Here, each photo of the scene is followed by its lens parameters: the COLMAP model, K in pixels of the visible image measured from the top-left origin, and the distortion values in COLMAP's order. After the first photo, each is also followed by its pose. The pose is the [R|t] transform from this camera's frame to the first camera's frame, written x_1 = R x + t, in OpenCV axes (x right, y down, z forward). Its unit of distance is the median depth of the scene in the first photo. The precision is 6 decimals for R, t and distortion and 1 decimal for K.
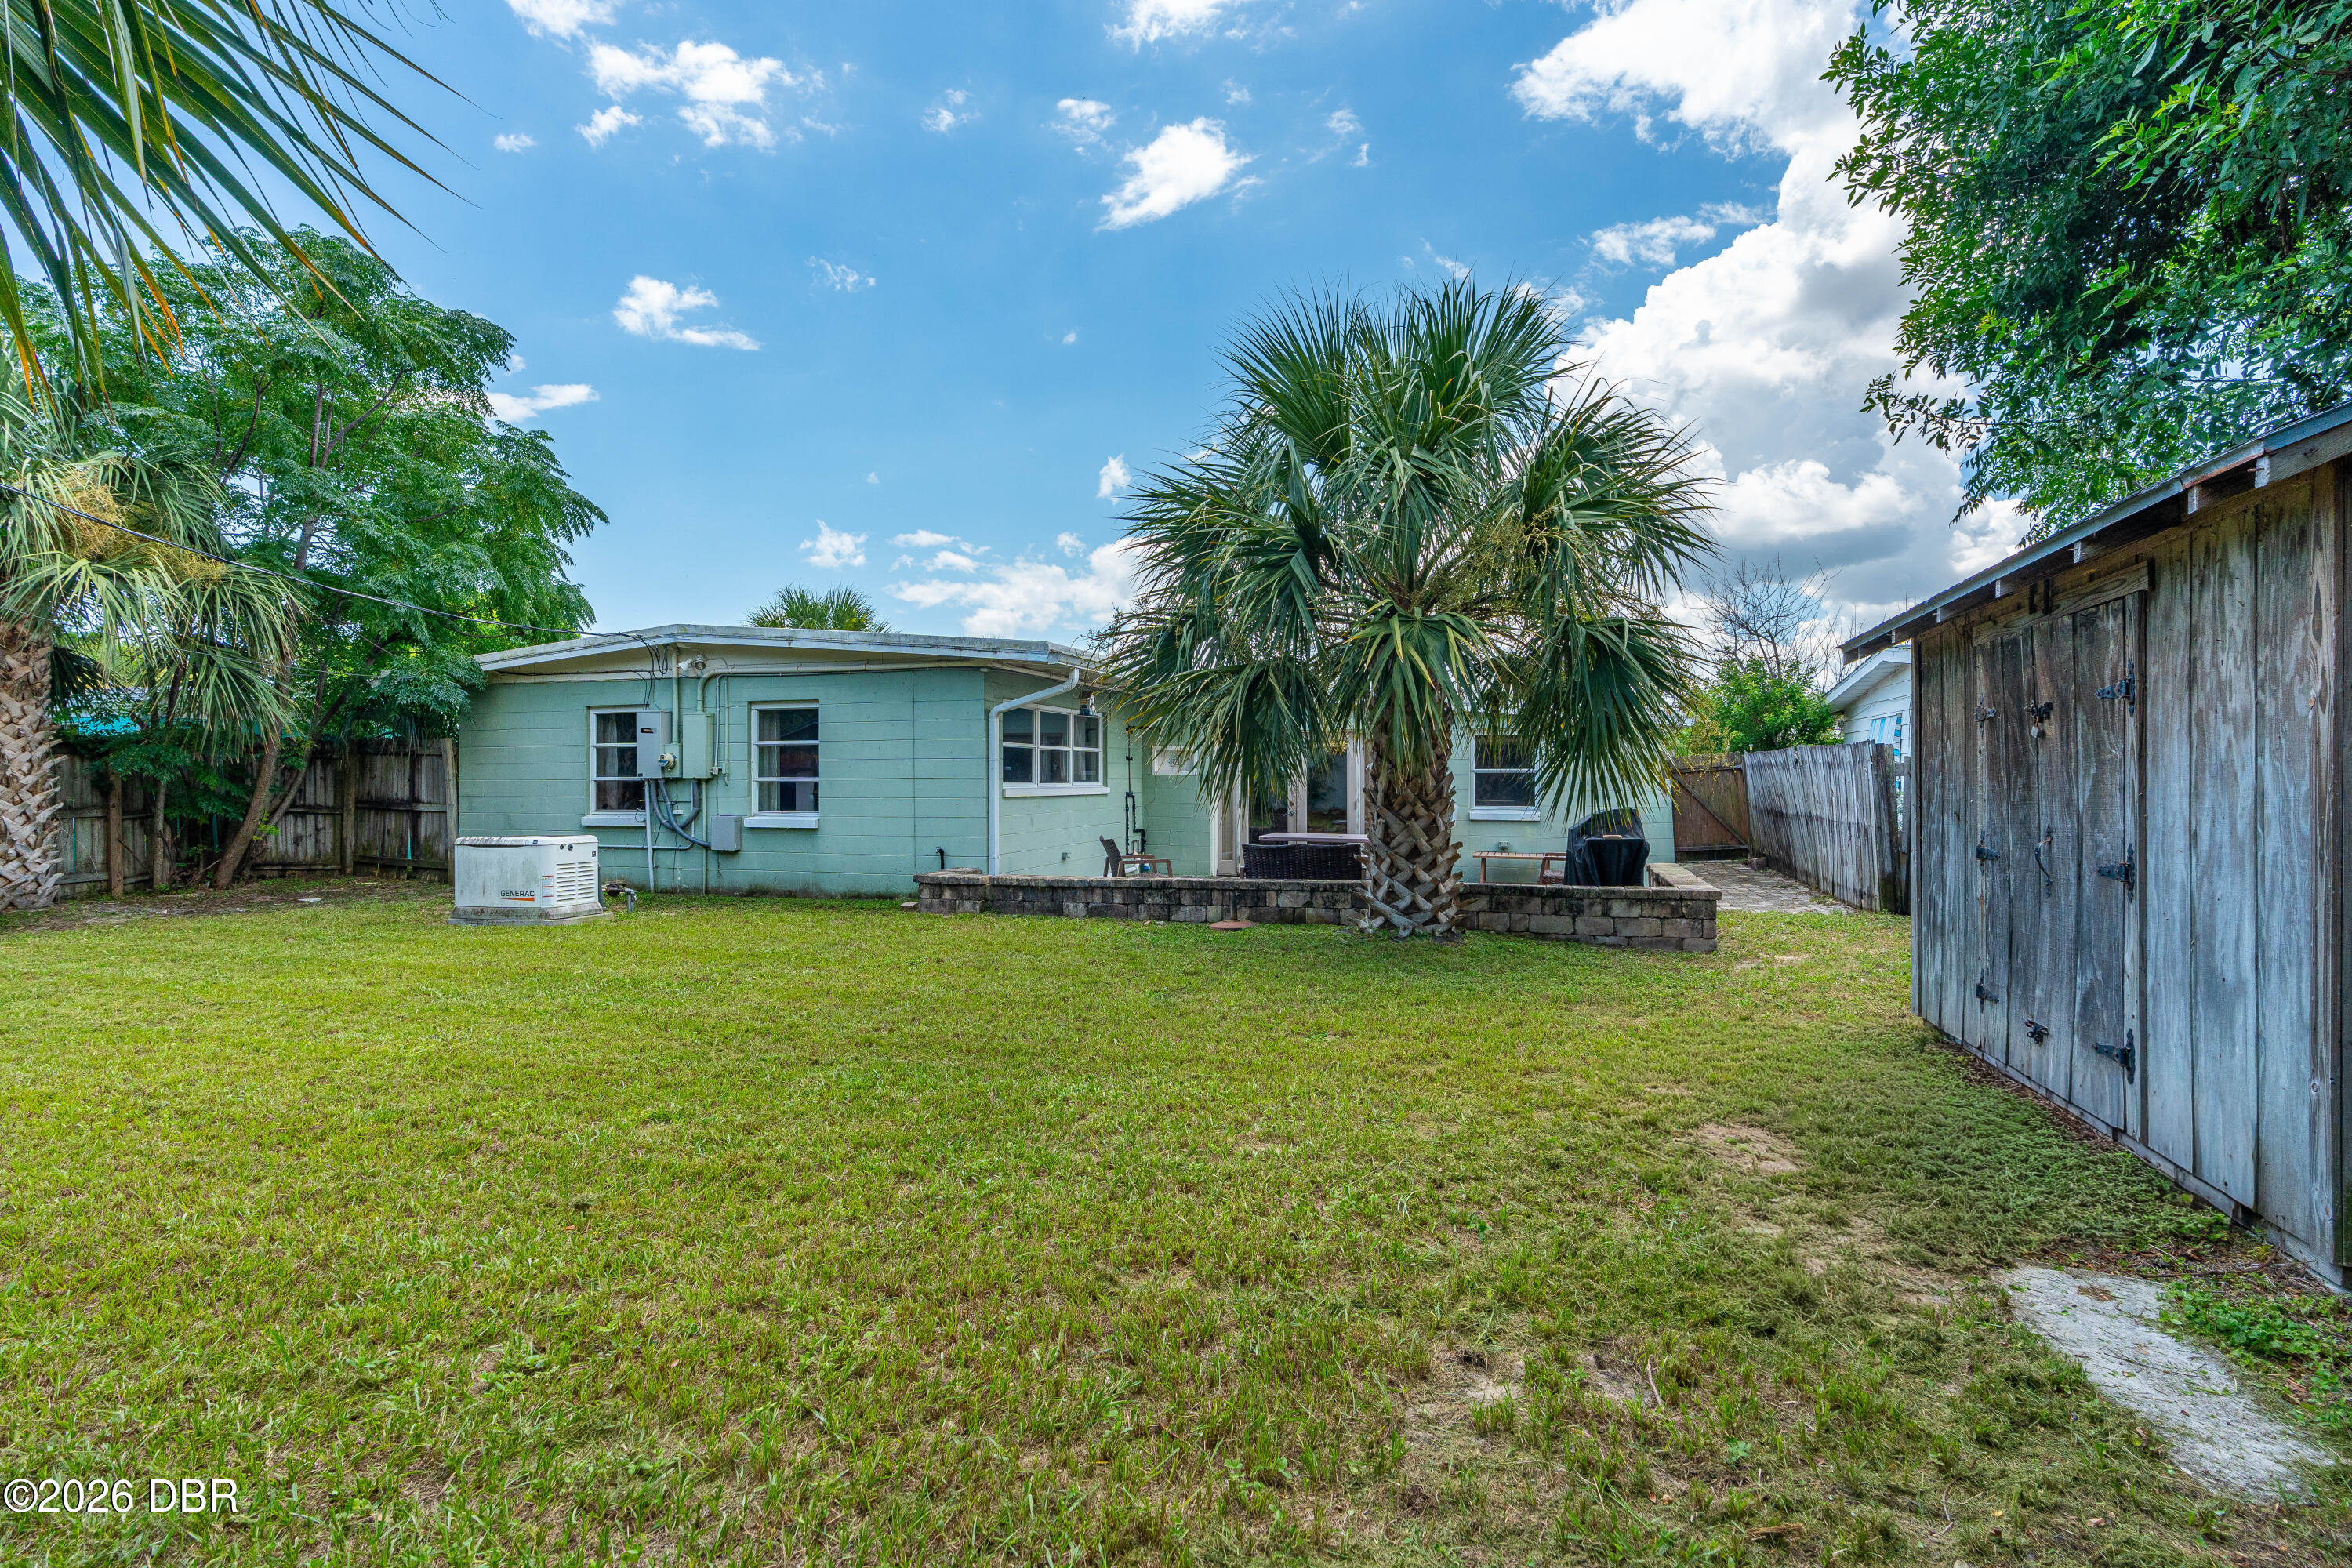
lens RADIAL K [[1109.5, 0, 1236.6], [0, 1109.5, 791.0], [0, 0, 1]] dist [-0.004266, -0.000184]
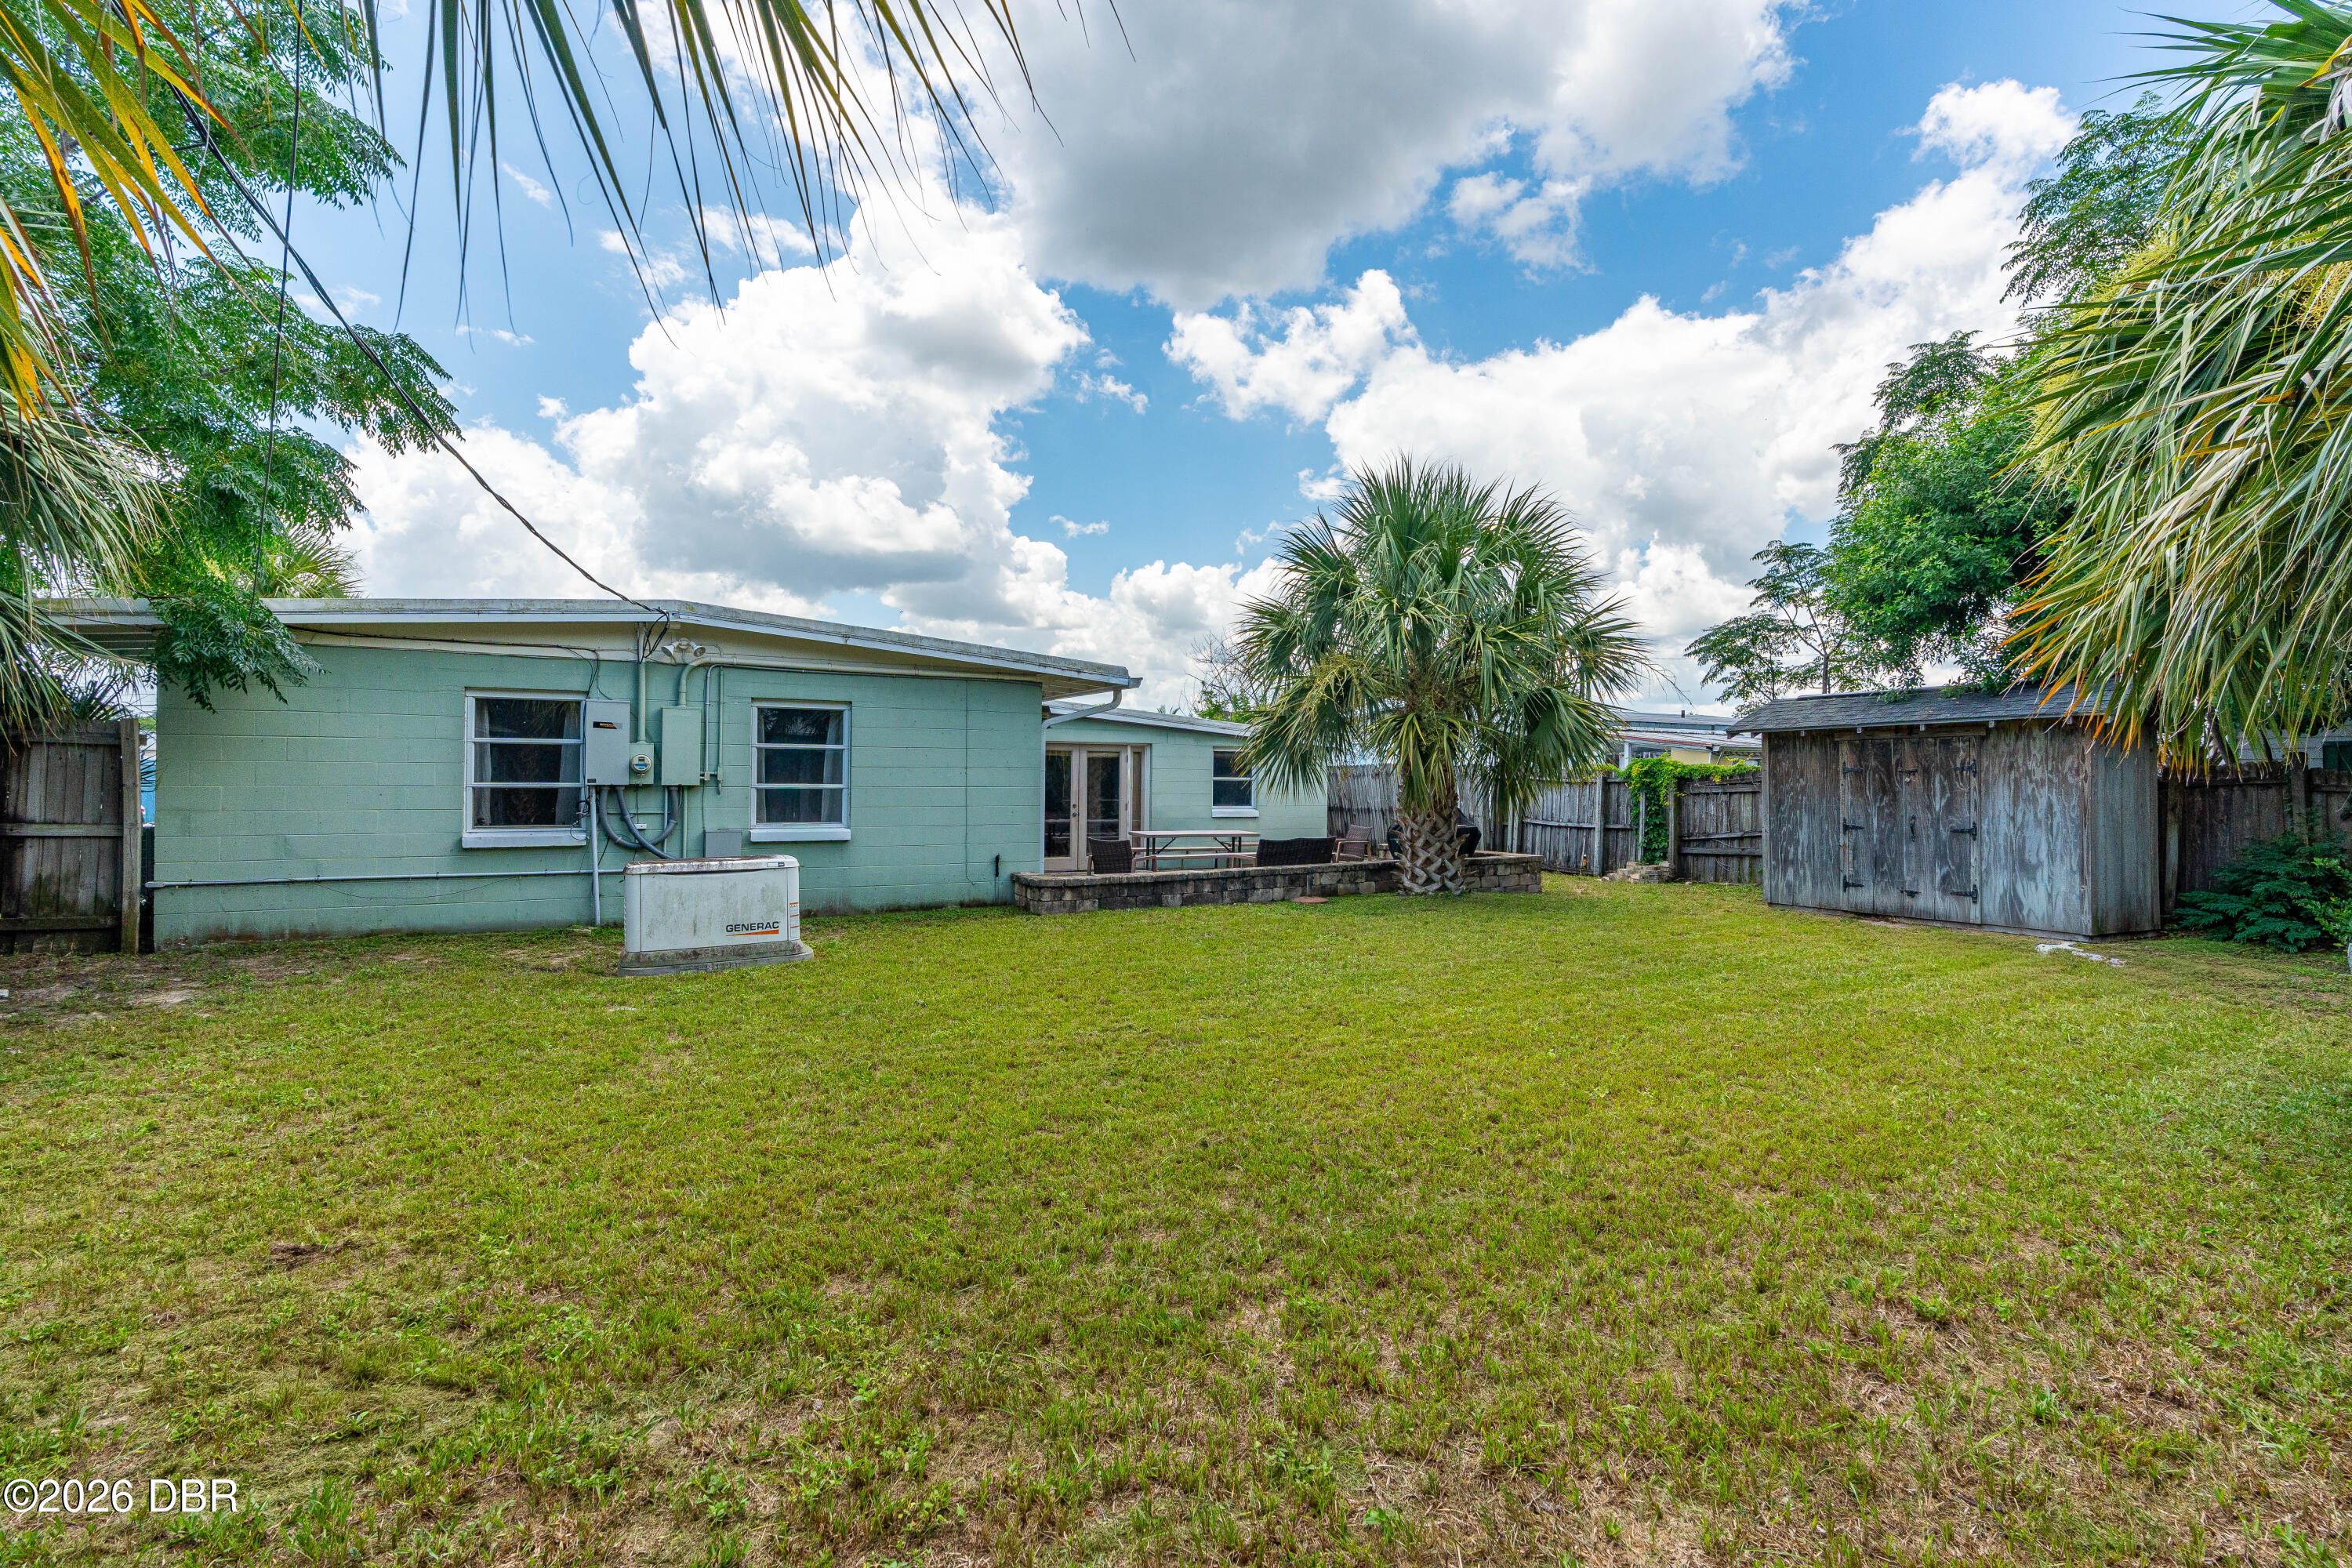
lens RADIAL K [[1146.3, 0, 1183.4], [0, 1146.3, 746.8], [0, 0, 1]] dist [-0.003339, -0.000382]
pose [[0.683791, 0.024668, 0.729260, -0.863761], [-0.003371, 0.999525, -0.030650, -0.015289], [-0.729670, 0.018500, 0.683549, 0.133982]]
